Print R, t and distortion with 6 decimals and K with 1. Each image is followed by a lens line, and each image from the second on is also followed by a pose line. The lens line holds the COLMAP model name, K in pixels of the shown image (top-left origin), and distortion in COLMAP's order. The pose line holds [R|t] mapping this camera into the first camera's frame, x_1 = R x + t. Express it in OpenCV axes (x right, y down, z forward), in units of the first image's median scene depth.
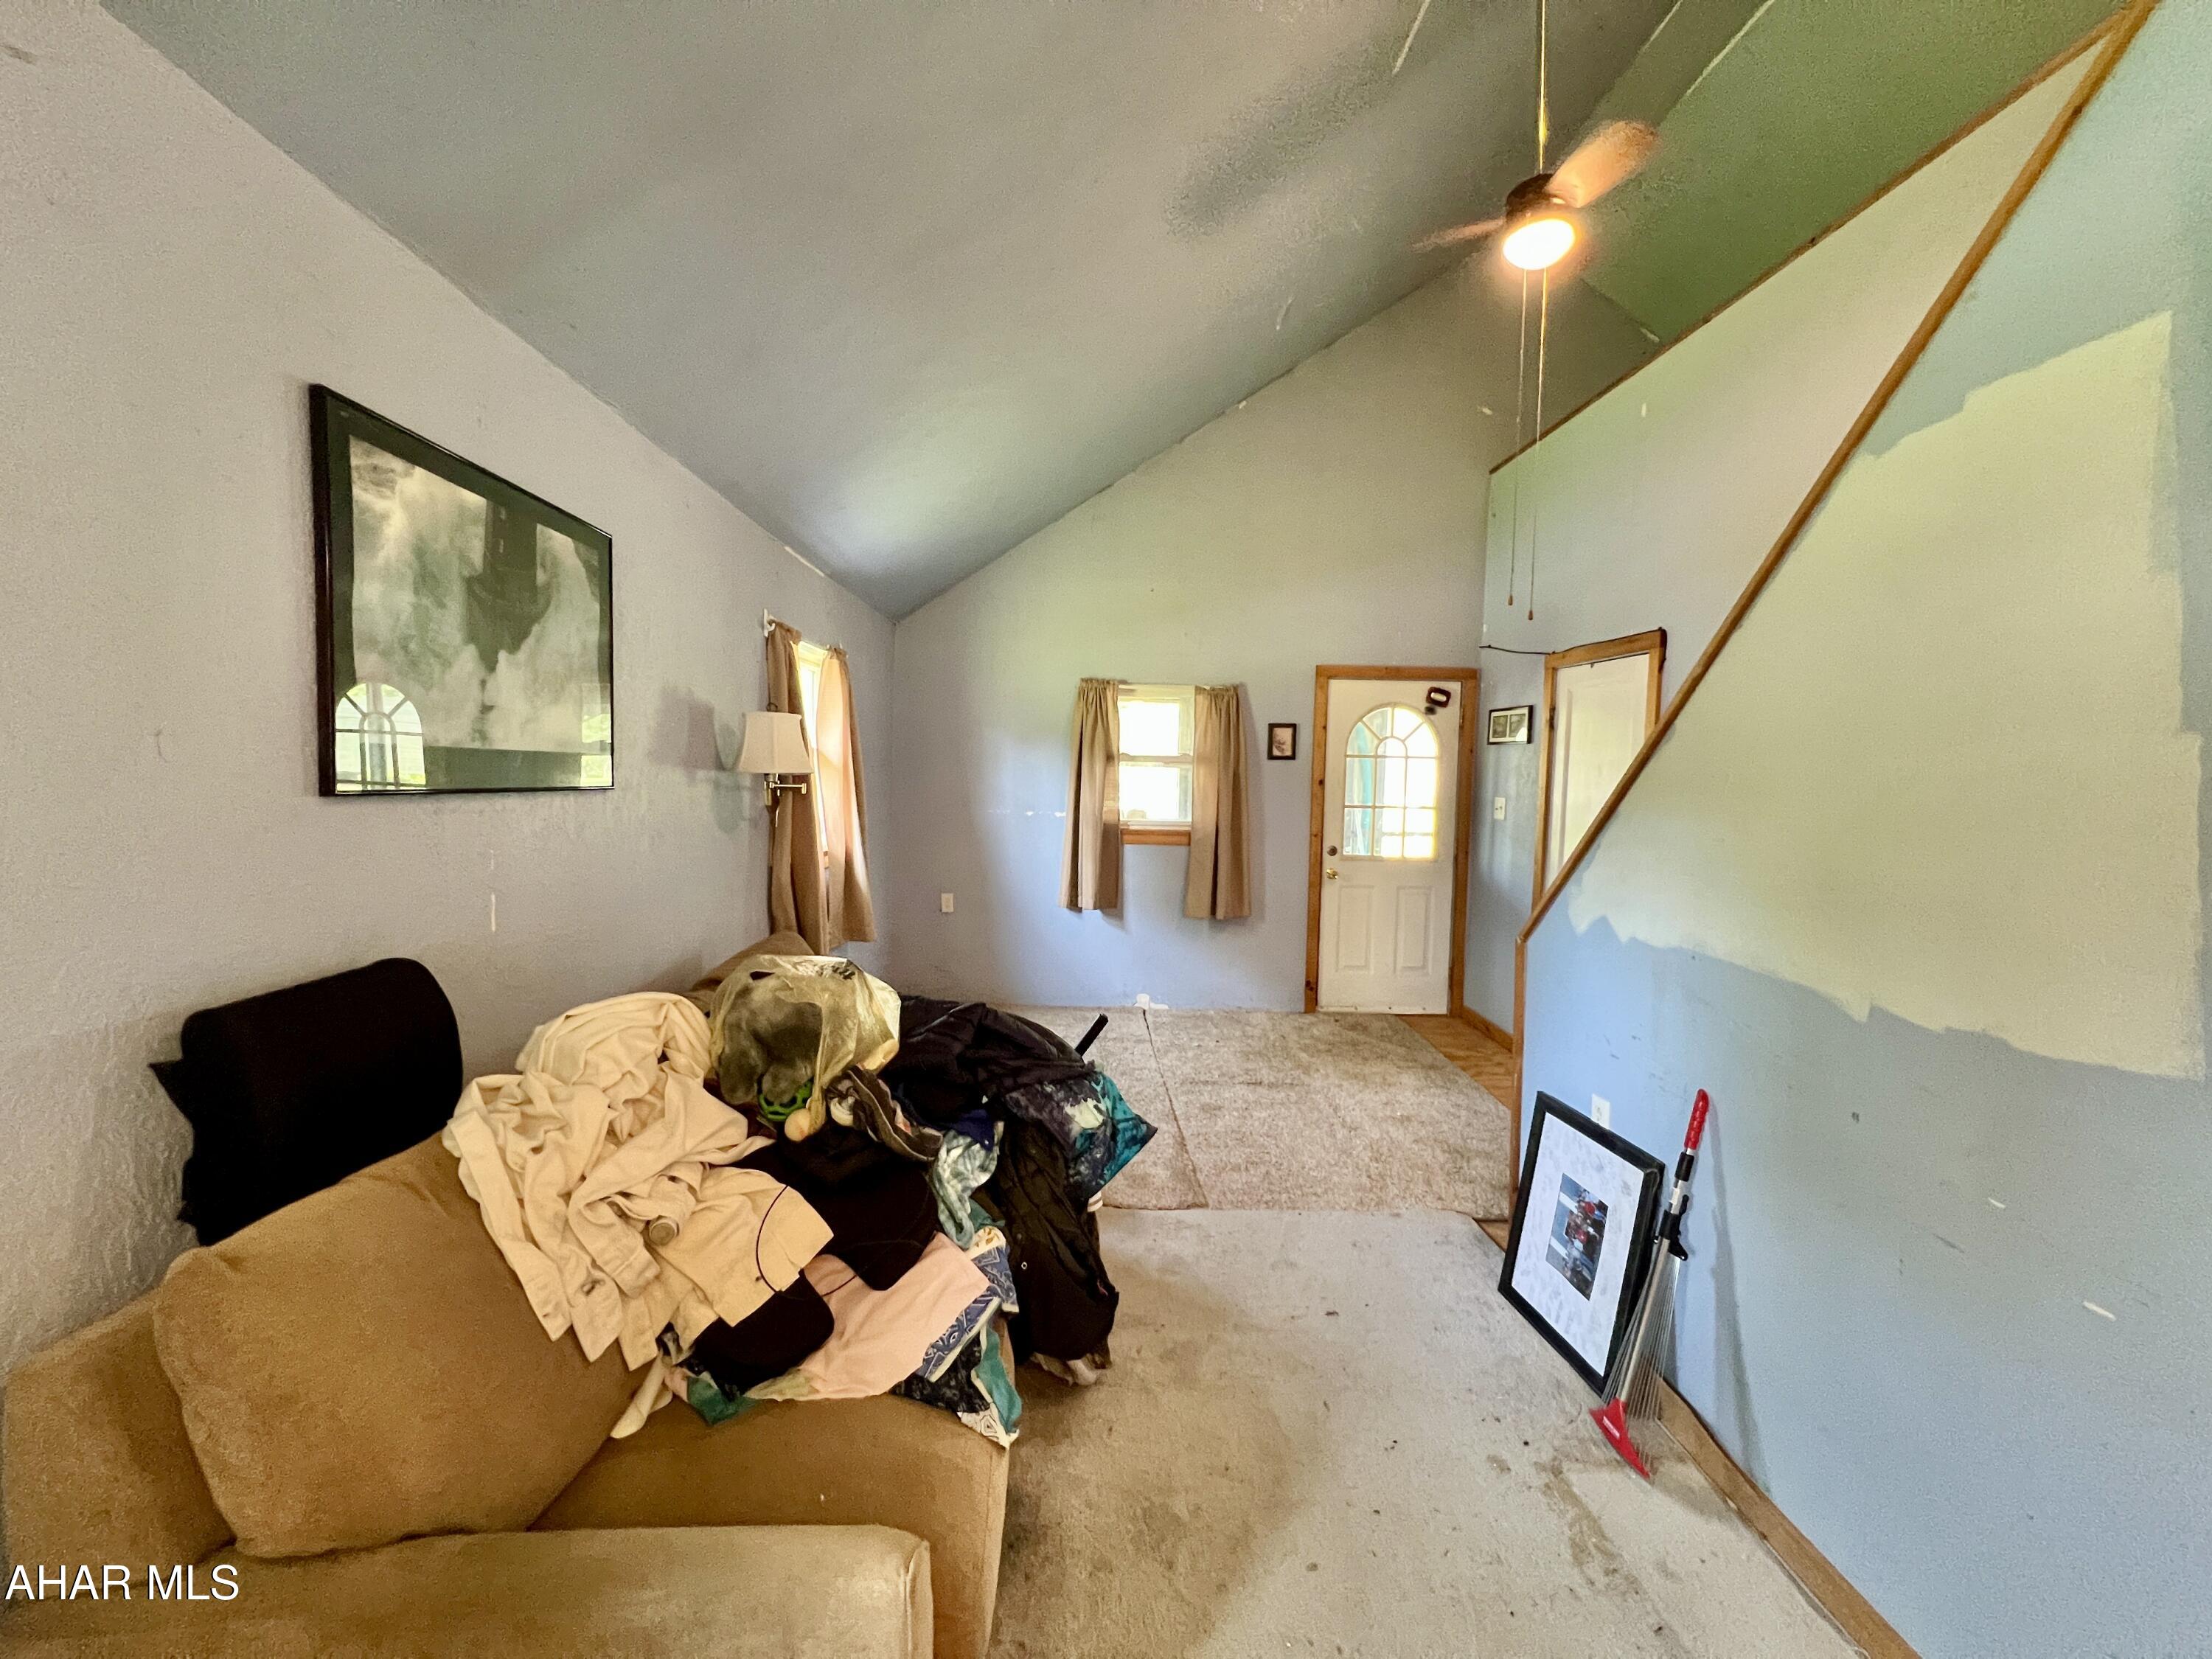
lens RADIAL K [[880.8, 0, 1093.1], [0, 880.8, 816.1], [0, 0, 1]] dist [0.003693, 0.000503]
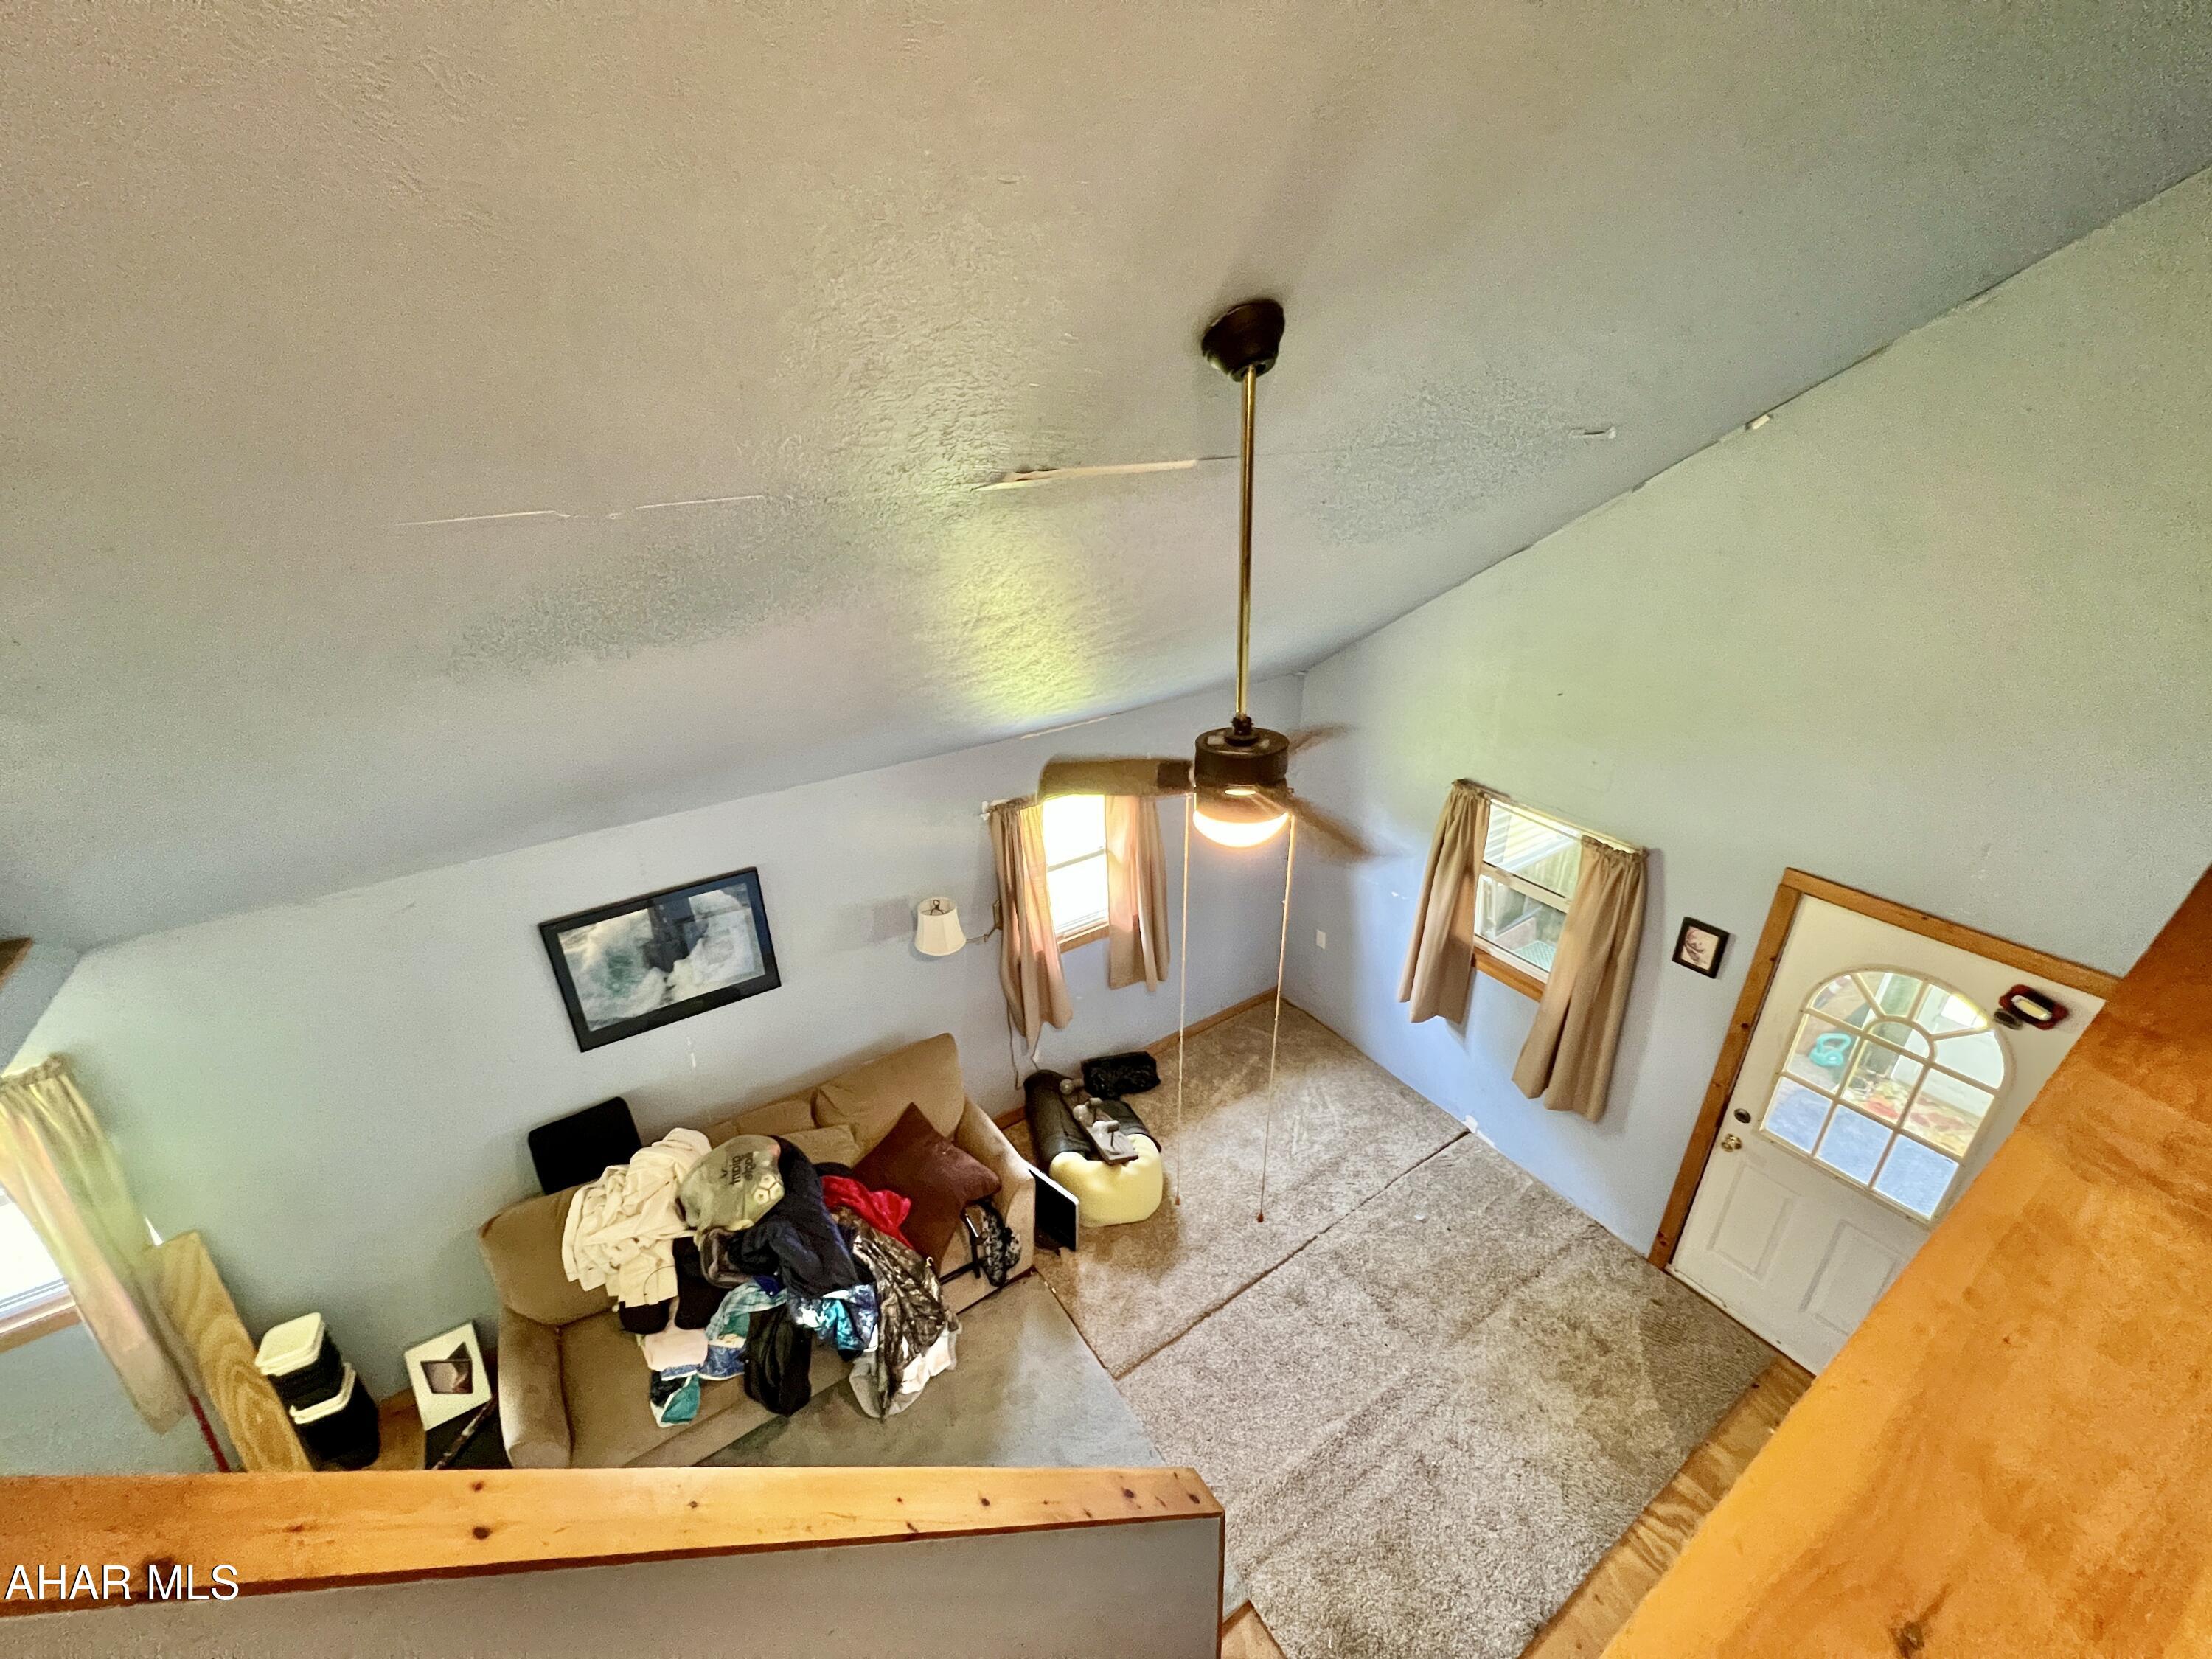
lens RADIAL K [[880.8, 0, 1104.4], [0, 880.8, 828.0], [0, 0, 1]] dist [0.003693, 0.000503]
pose [[0.538008, 0.337946, -0.772231, 0.468121], [-0.011139, 0.918886, 0.394366, -0.439547], [0.842866, -0.203570, 0.498132, 0.289027]]
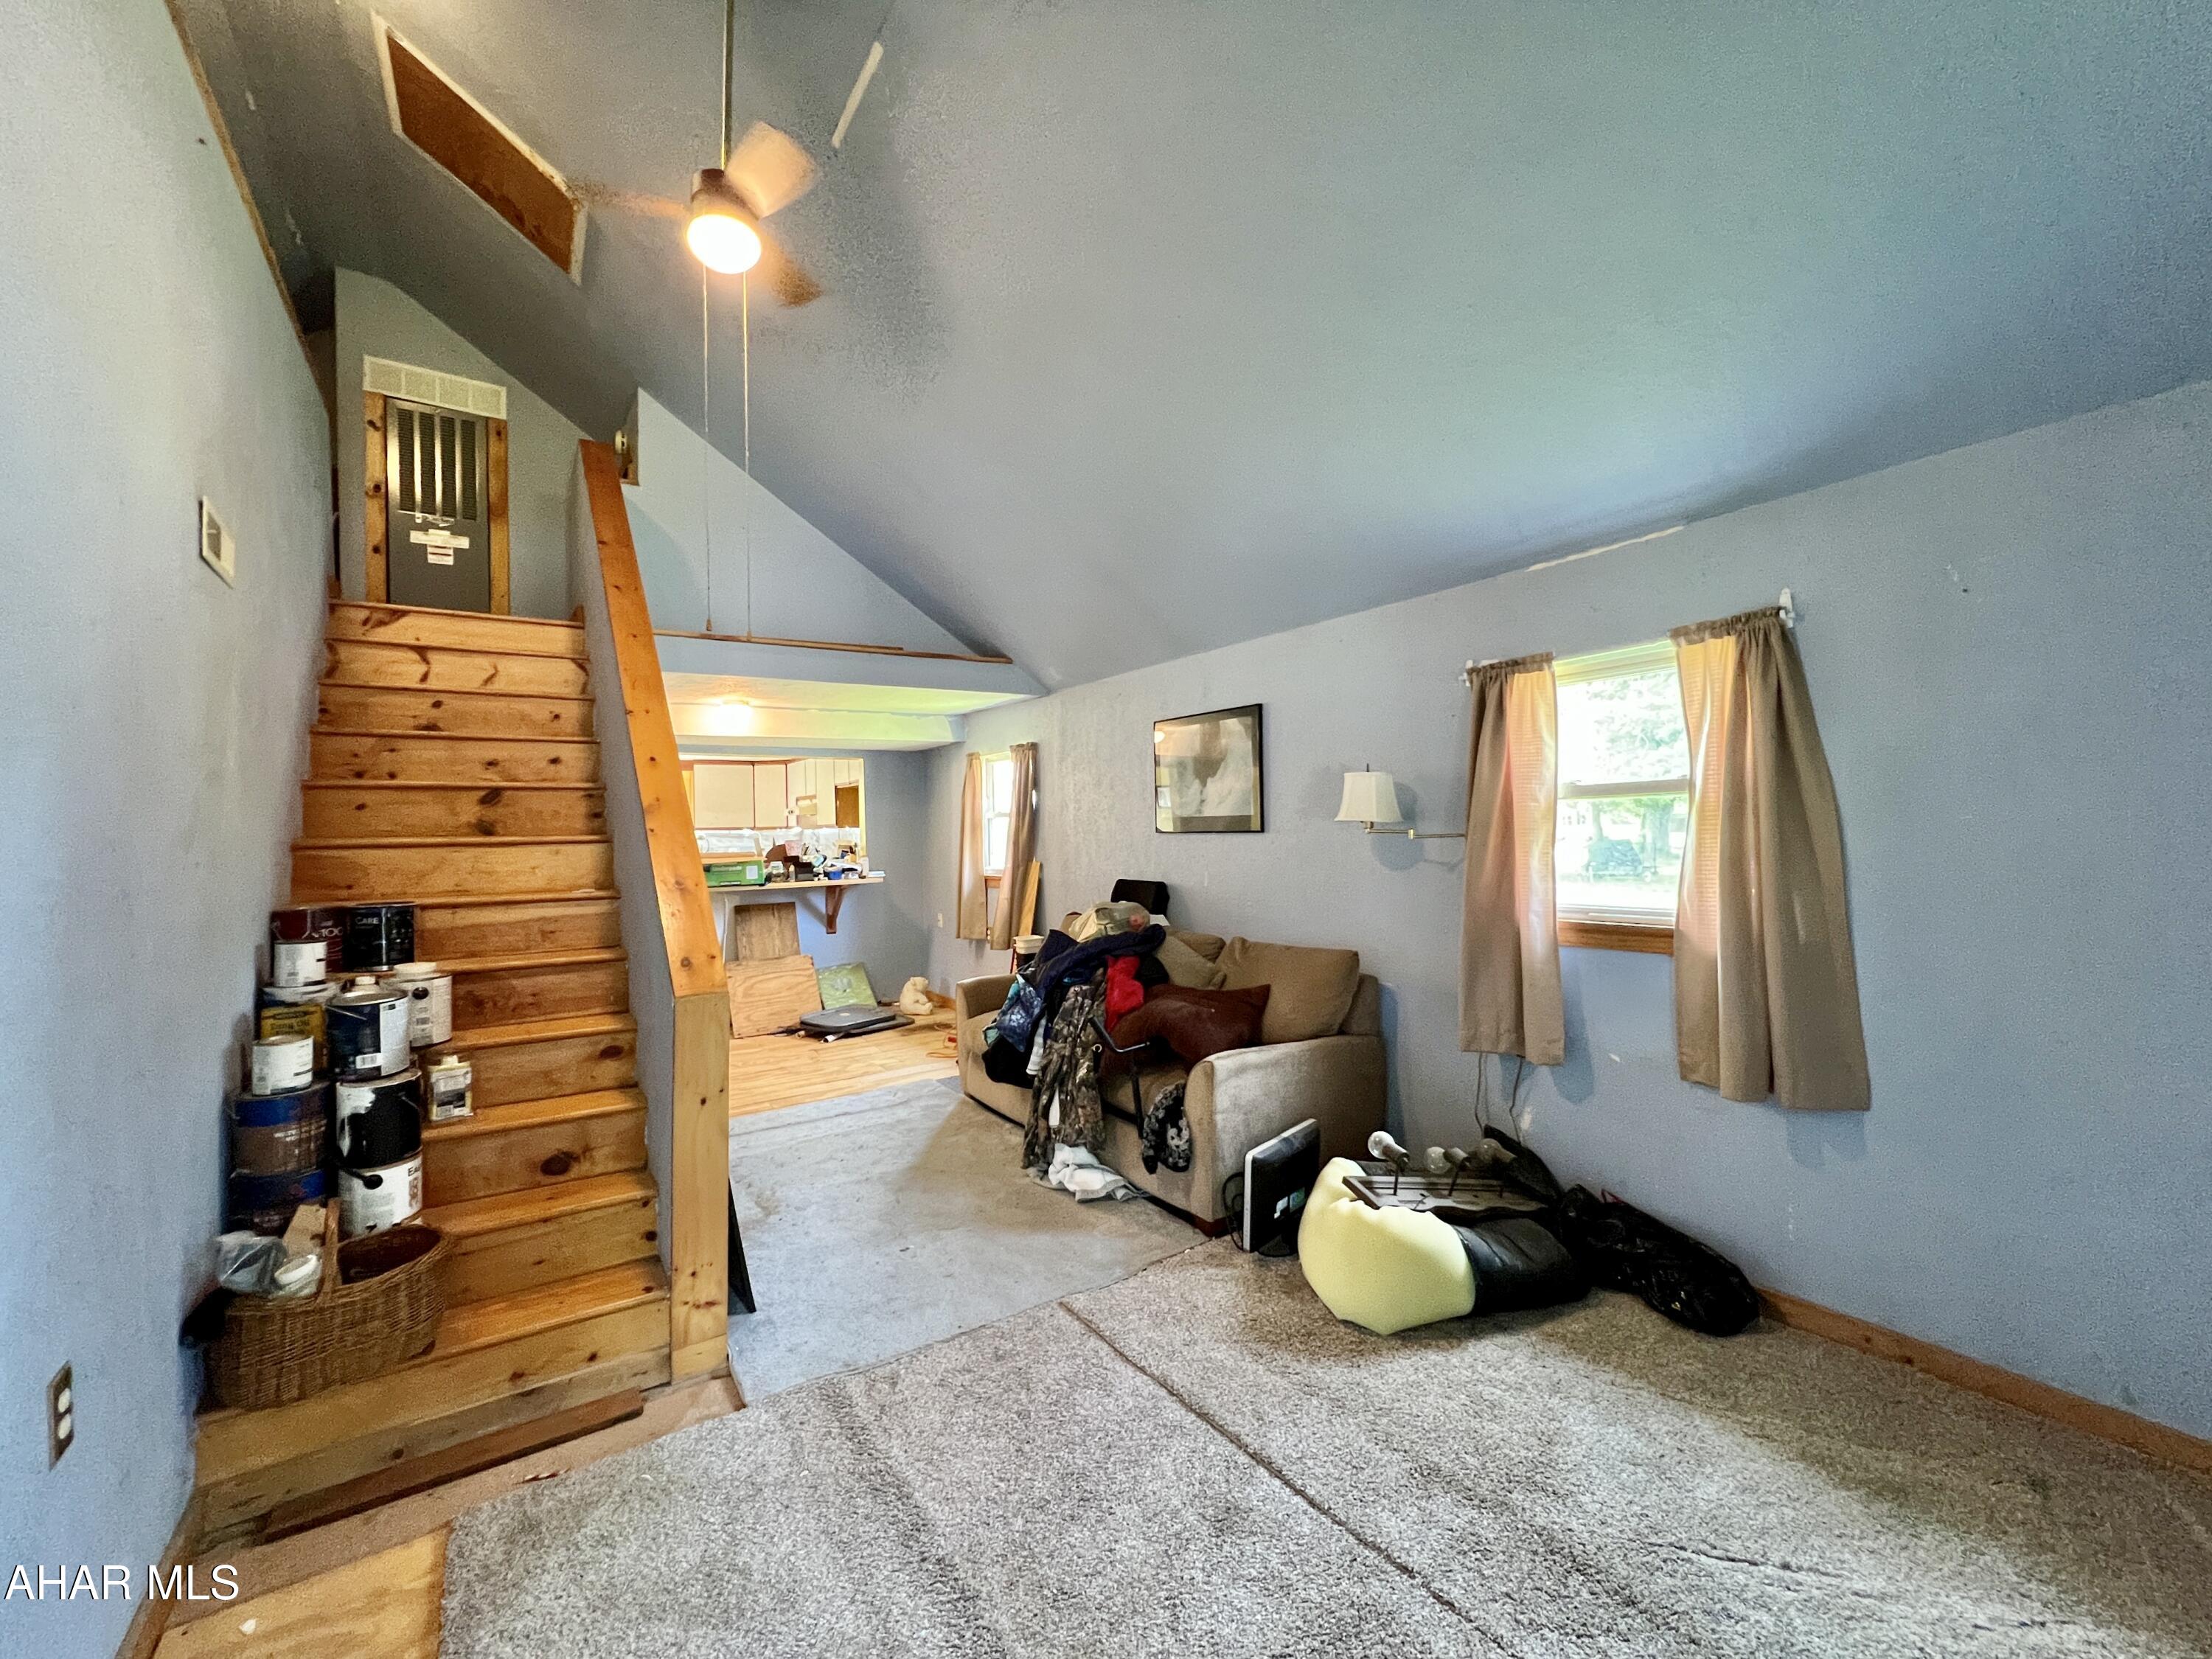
lens RADIAL K [[887.9, 0, 1094.4], [0, 887.9, 836.4], [0, 0, 1]] dist [-0.000510, -0.000024]
pose [[-0.845113, 0.002595, -0.534581, 0.330064], [-0.019026, 0.999209, 0.034929, -0.033074], [0.534248, 0.039690, -0.844395, 0.996072]]
